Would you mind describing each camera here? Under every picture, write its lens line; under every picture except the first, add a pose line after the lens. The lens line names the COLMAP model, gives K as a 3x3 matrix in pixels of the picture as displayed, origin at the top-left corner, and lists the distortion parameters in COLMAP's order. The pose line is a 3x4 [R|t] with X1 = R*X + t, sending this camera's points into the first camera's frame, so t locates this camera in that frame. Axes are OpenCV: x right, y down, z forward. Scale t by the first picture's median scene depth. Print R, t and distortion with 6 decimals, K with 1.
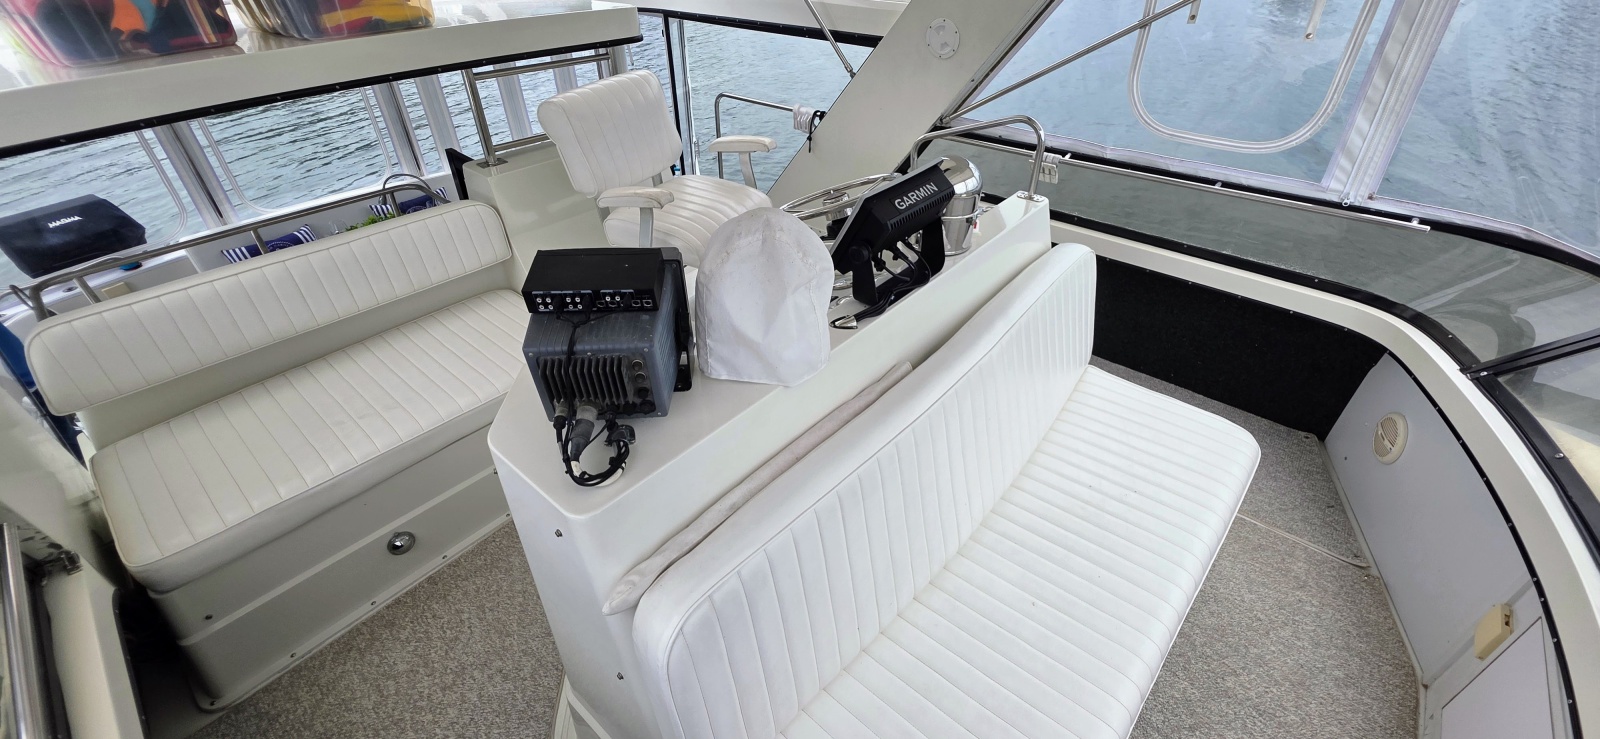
lens RADIAL K [[639.6, 0, 800.3], [0, 639.6, 352.1], [0, 0, 1]] dist [0.000392, 0.000460]
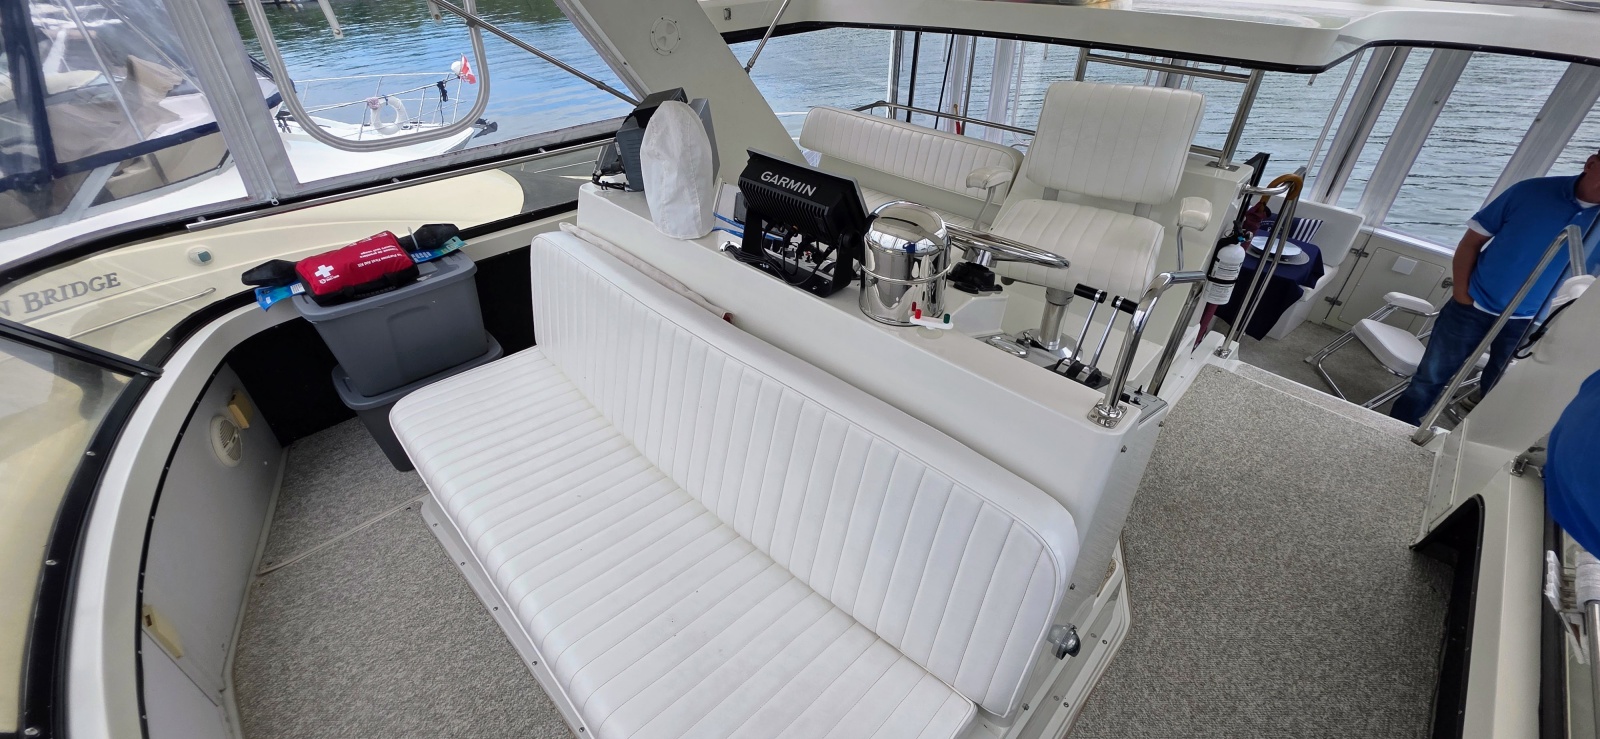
lens RADIAL K [[639.6, 0, 800.3], [0, 639.6, 352.1], [0, 0, 1]] dist [0.000392, 0.000460]
pose [[-0.051428, 0.563438, -0.824556, 1.095614], [-0.566455, 0.663527, 0.488734, -0.541951], [0.822487, 0.492208, 0.285038, 0.823349]]
